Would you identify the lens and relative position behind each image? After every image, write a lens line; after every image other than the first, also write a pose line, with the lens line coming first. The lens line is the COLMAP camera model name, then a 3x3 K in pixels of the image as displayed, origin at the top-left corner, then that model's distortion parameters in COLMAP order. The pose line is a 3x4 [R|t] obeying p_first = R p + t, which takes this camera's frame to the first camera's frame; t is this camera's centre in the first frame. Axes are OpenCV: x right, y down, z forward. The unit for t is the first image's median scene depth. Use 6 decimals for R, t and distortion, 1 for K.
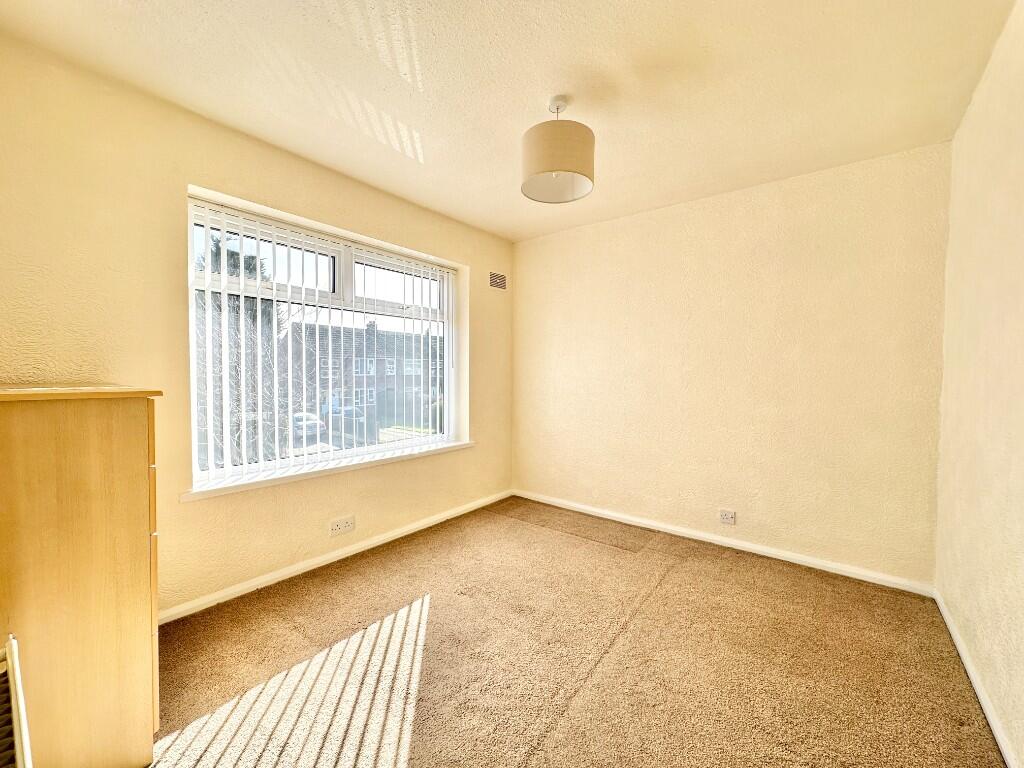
lens RADIAL K [[420.0, 0, 507.5], [0, 420.0, 383.7], [0, 0, 1]] dist [-0.000941, 0.000124]
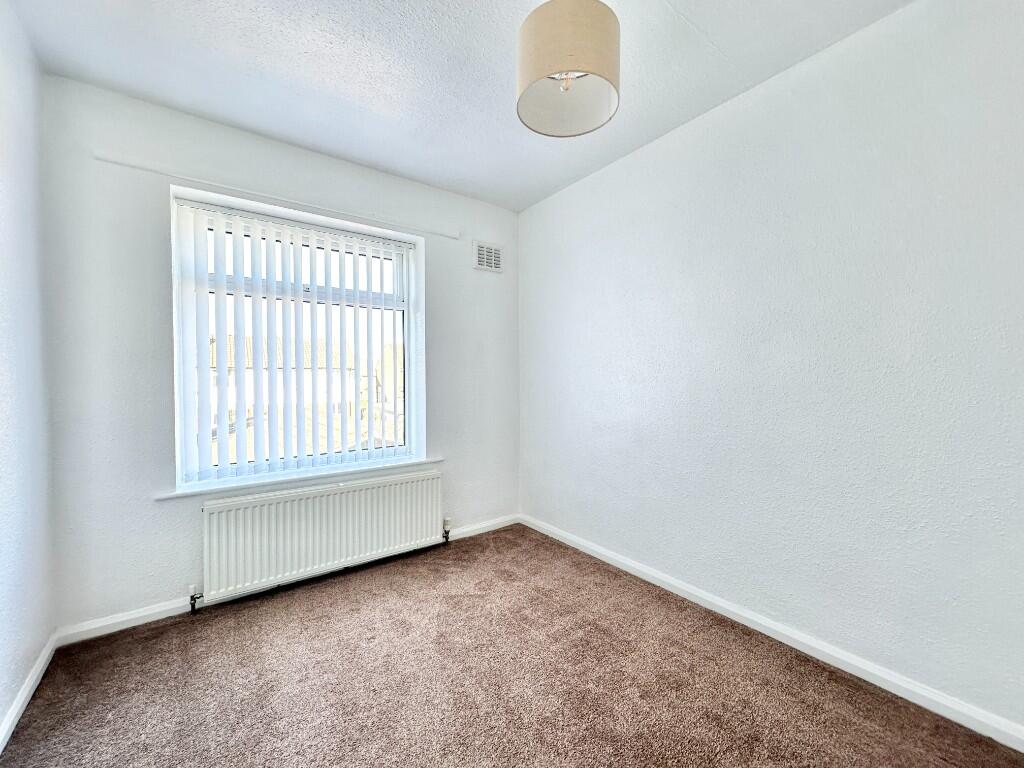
lens RADIAL K [[390.5, 0, 510.8], [0, 390.5, 378.3], [0, 0, 1]] dist [0.000403, 0.000076]
pose [[0.956179, -0.001486, -0.292777, 0.237795], [-0.001556, 0.999947, -0.010155, -0.005020], [0.292777, 0.010165, 0.956127, 0.293580]]
